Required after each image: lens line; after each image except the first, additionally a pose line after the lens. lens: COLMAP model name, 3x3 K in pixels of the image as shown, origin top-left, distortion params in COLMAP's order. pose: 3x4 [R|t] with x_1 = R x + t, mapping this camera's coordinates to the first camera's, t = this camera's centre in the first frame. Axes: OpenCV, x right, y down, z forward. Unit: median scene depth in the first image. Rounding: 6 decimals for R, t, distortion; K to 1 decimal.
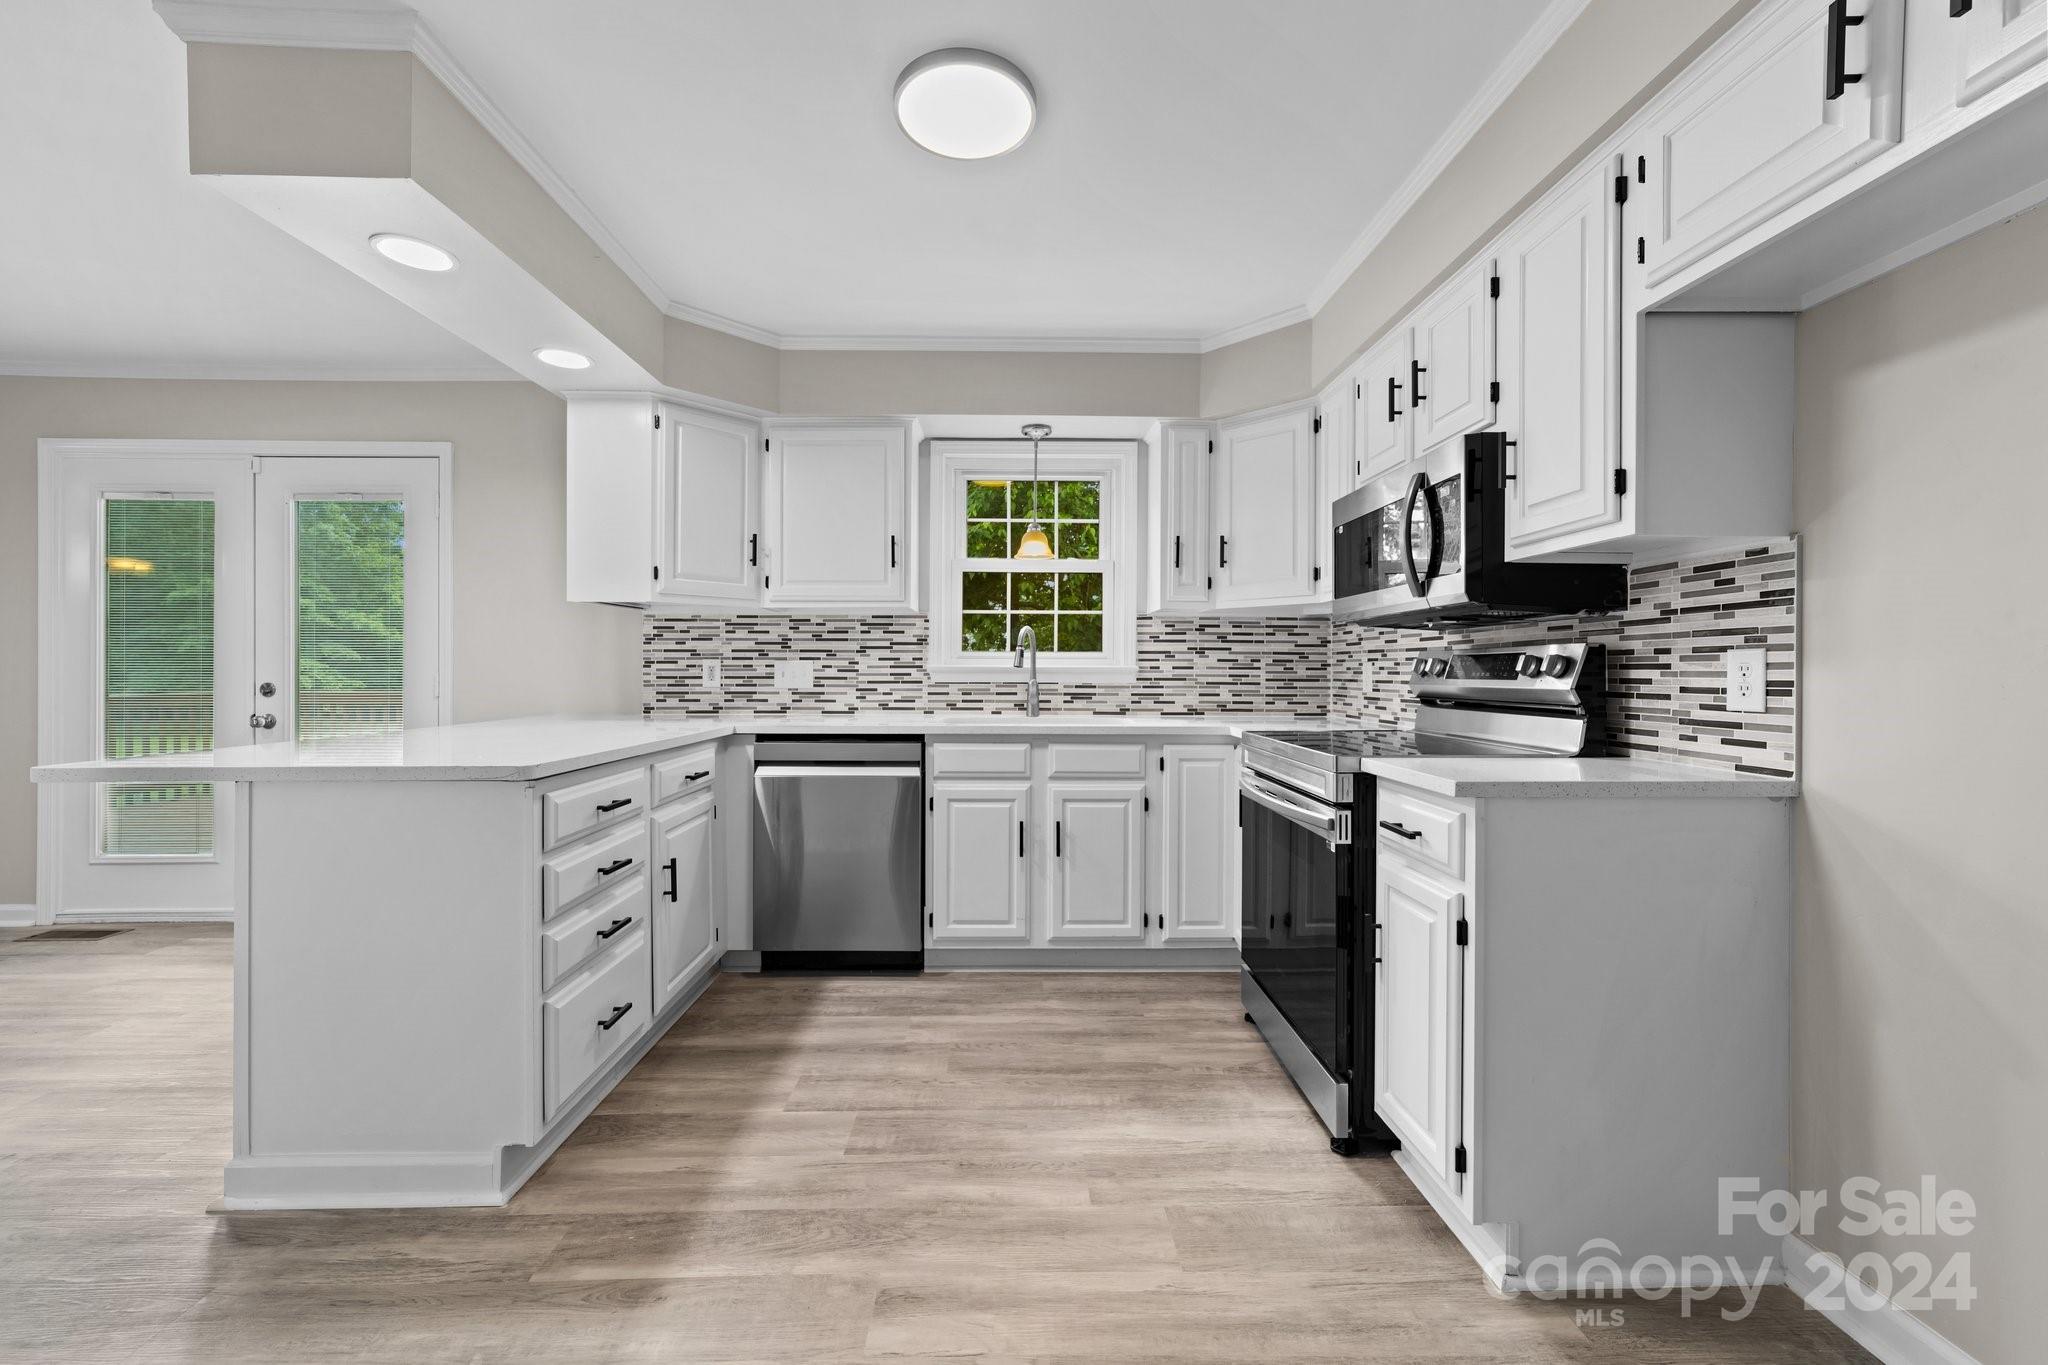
lens RADIAL K [[790.0, 0, 1015.7], [0, 790.0, 670.4], [0, 0, 1]] dist [-0.018656, 0.009711]
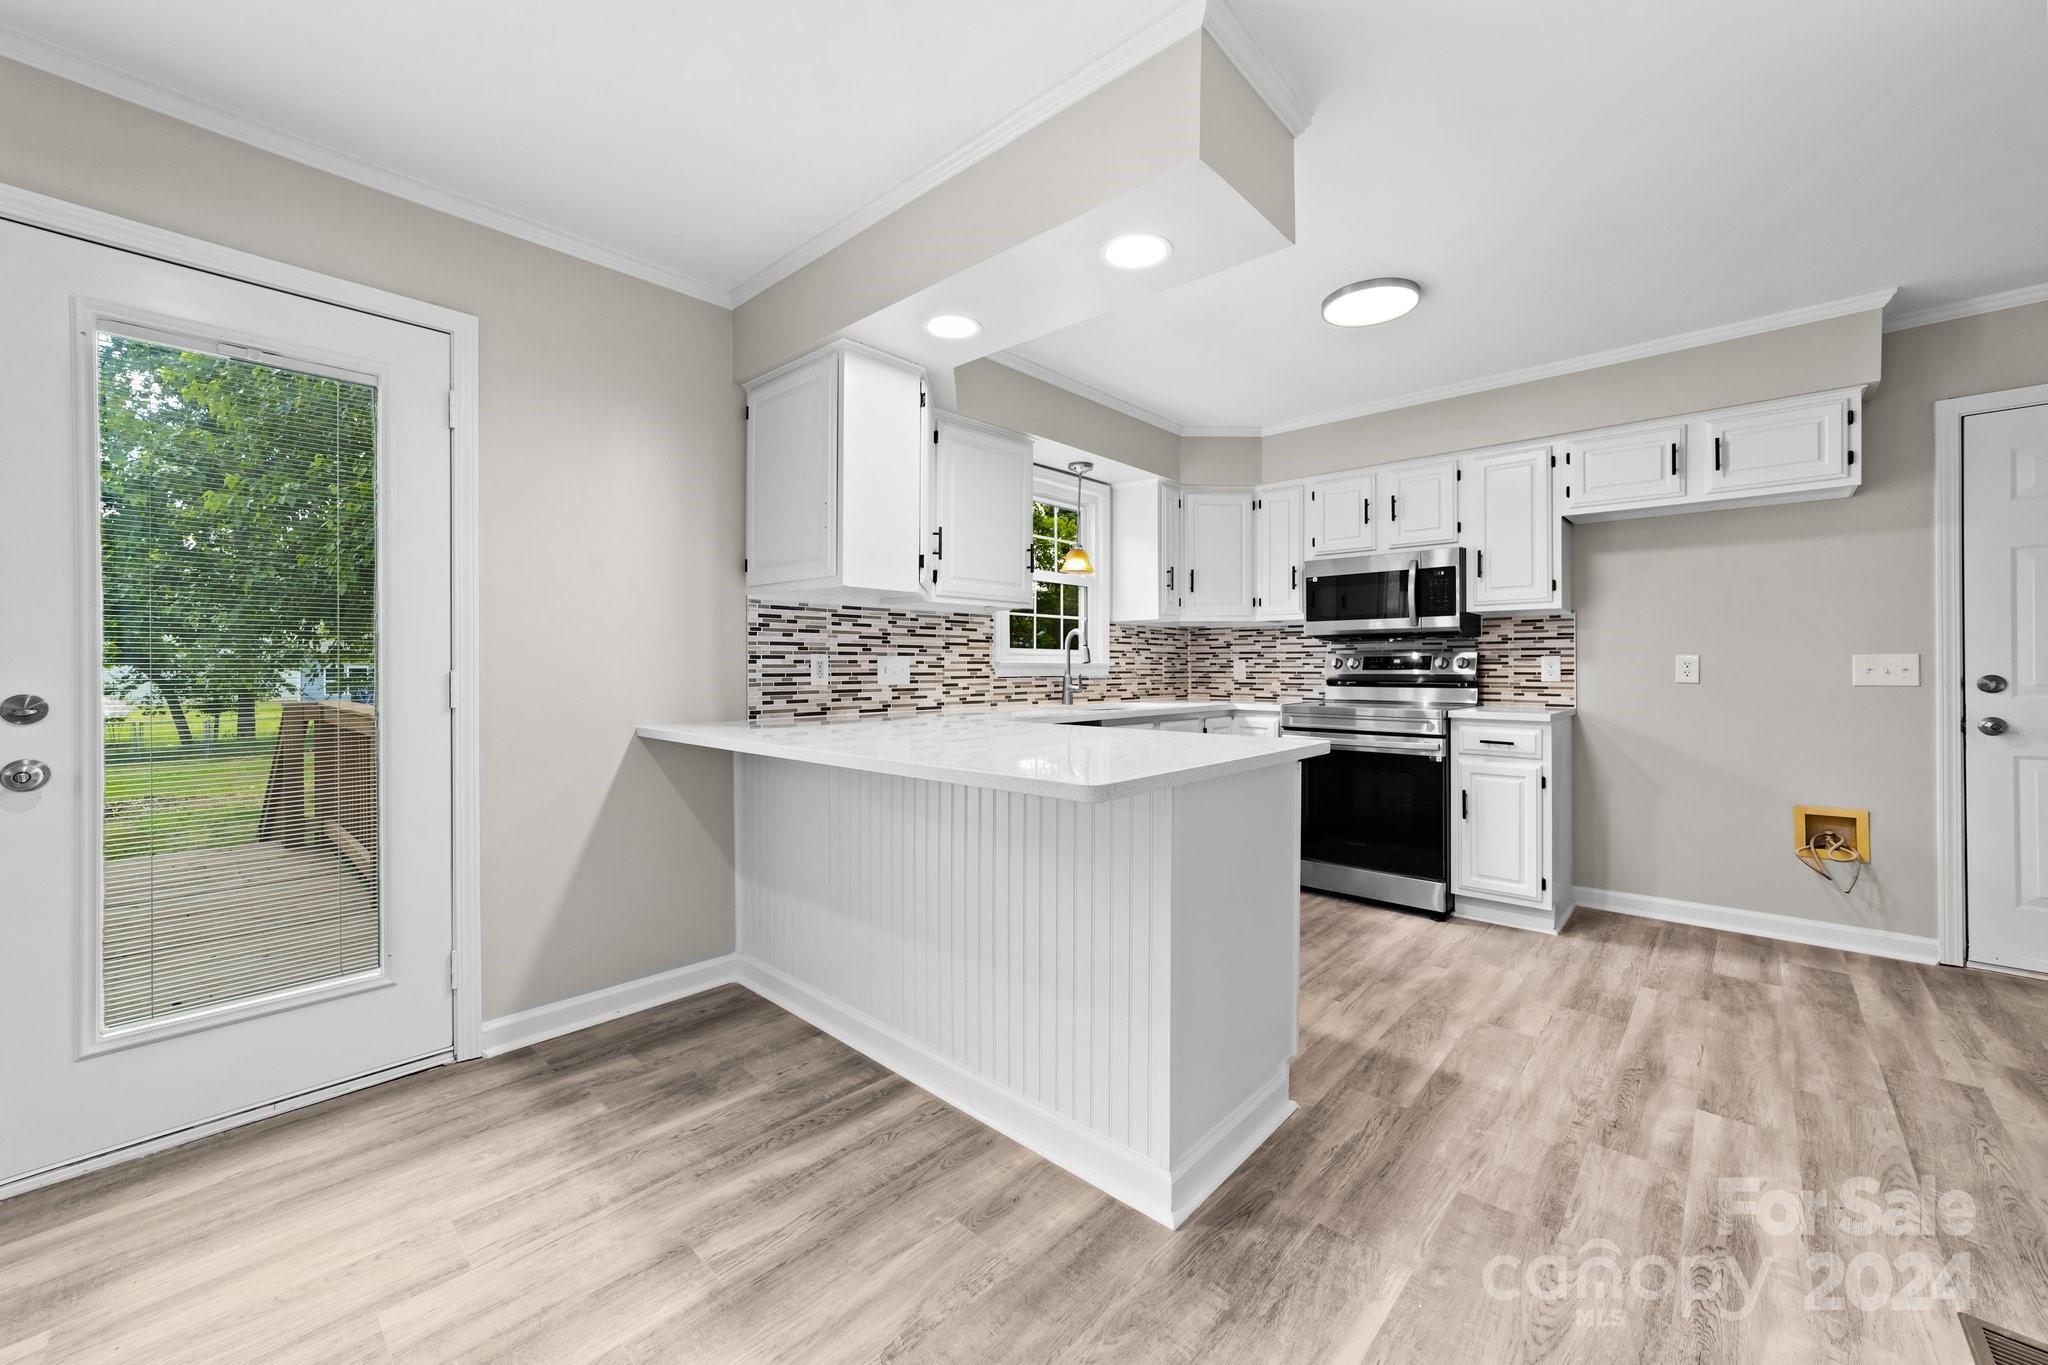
lens RADIAL K [[794.7, 0, 1017.1], [0, 794.7, 664.0], [0, 0, 1]] dist [-0.019099, 0.009333]
pose [[0.690641, -0.000594, 0.723198, -0.898069], [0.002028, 0.999997, -0.001115, -0.001574], [-0.723195, 0.002237, 0.690640, 0.228488]]
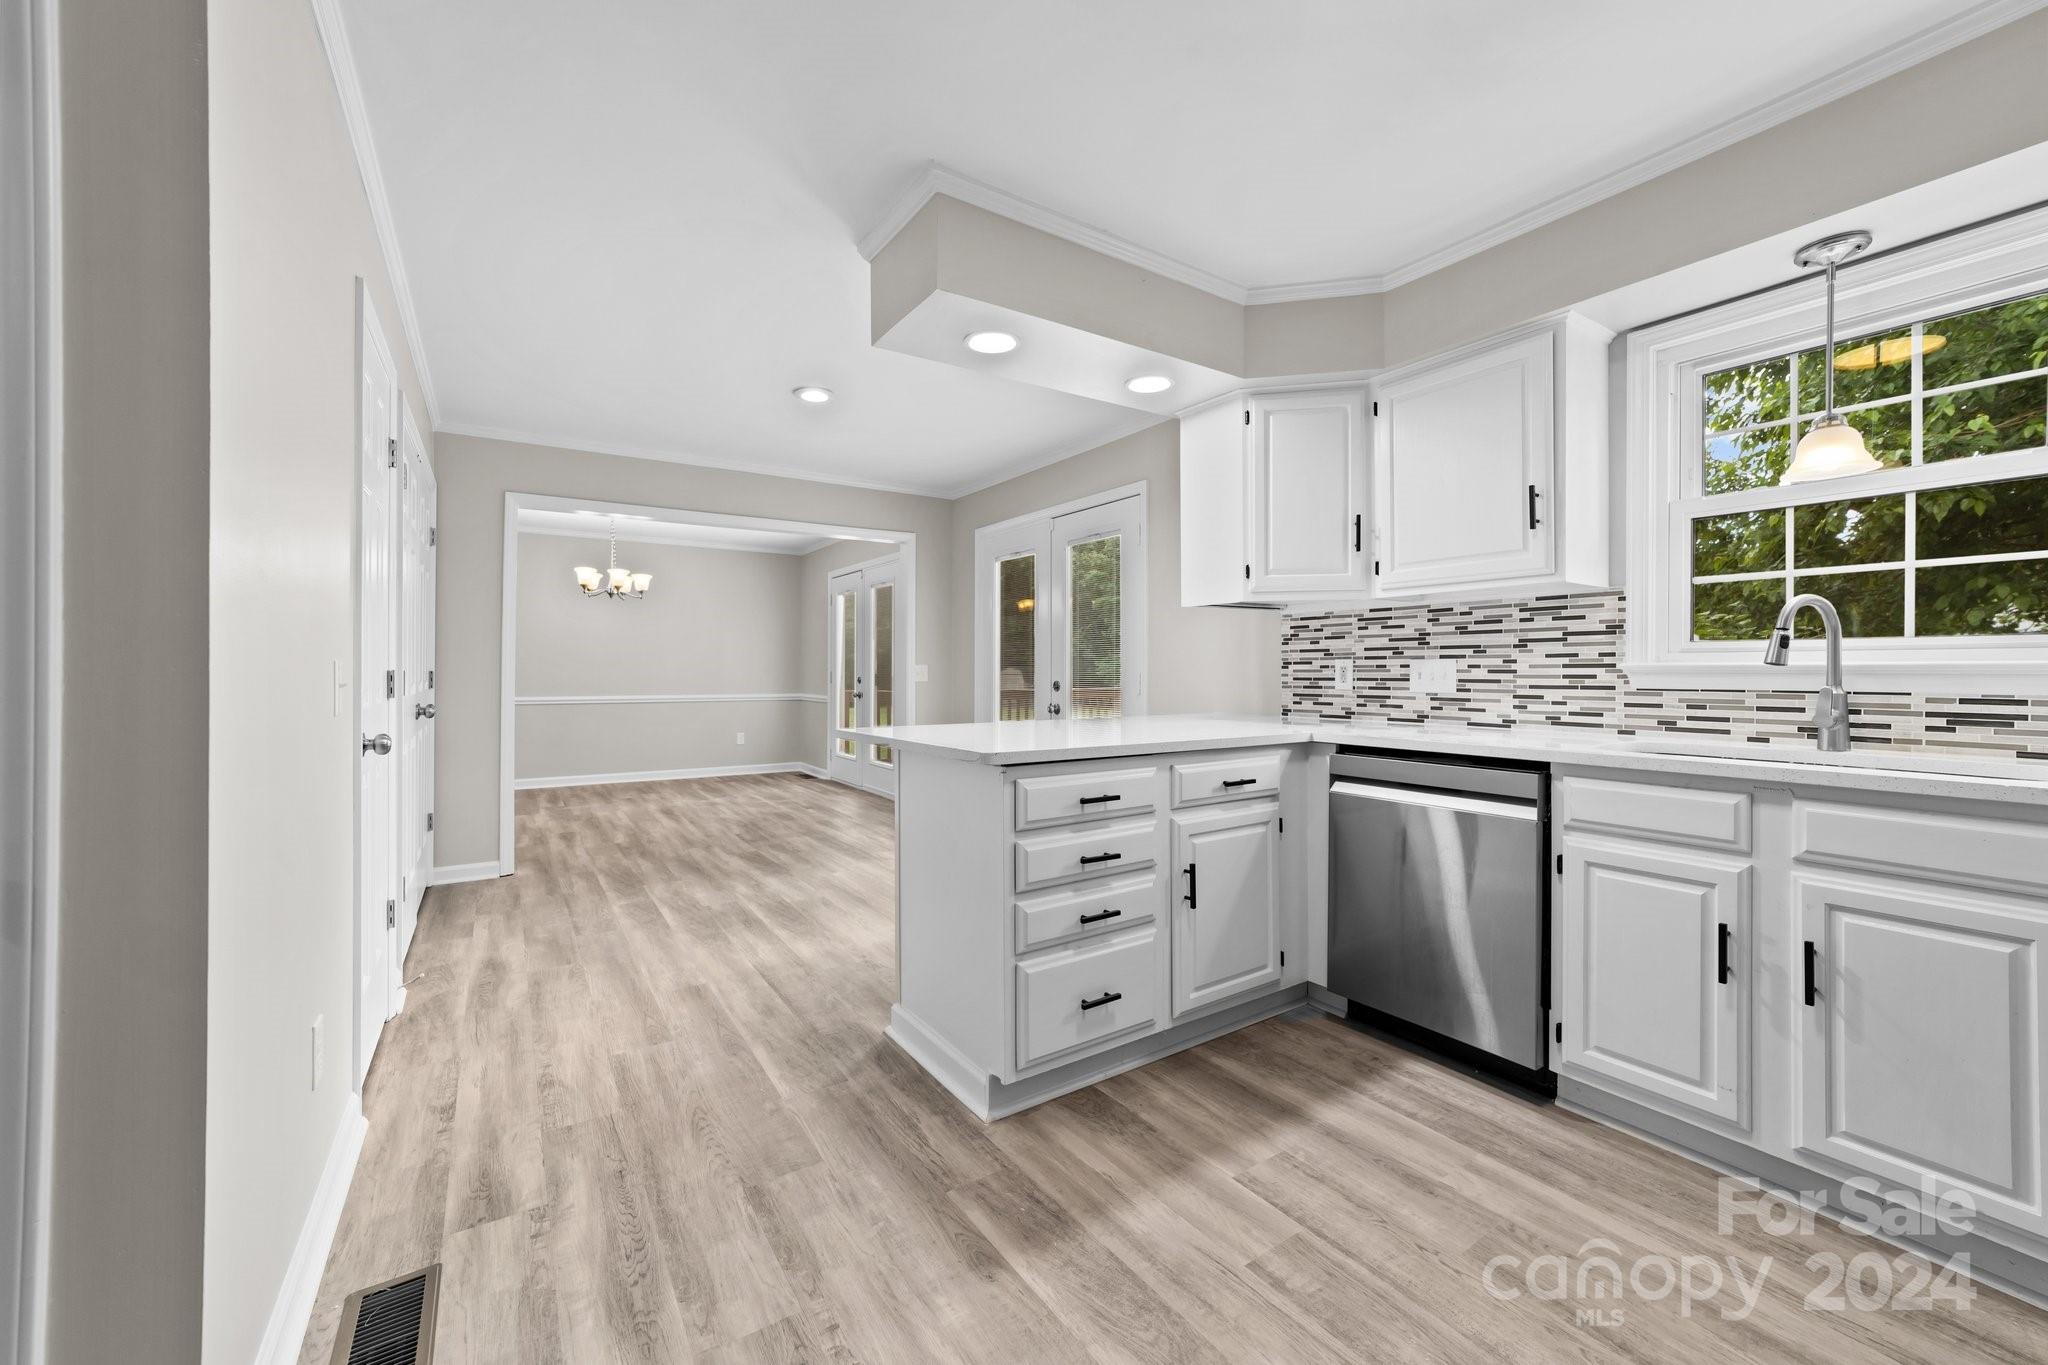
lens RADIAL K [[790.0, 0, 1015.7], [0, 790.0, 670.4], [0, 0, 1]] dist [-0.018656, 0.009711]
pose [[0.538247, -0.002916, -0.842782, 0.181543], [0.000630, 0.999995, -0.003057, 0.001339], [0.842787, 0.001114, 0.538246, 0.194181]]
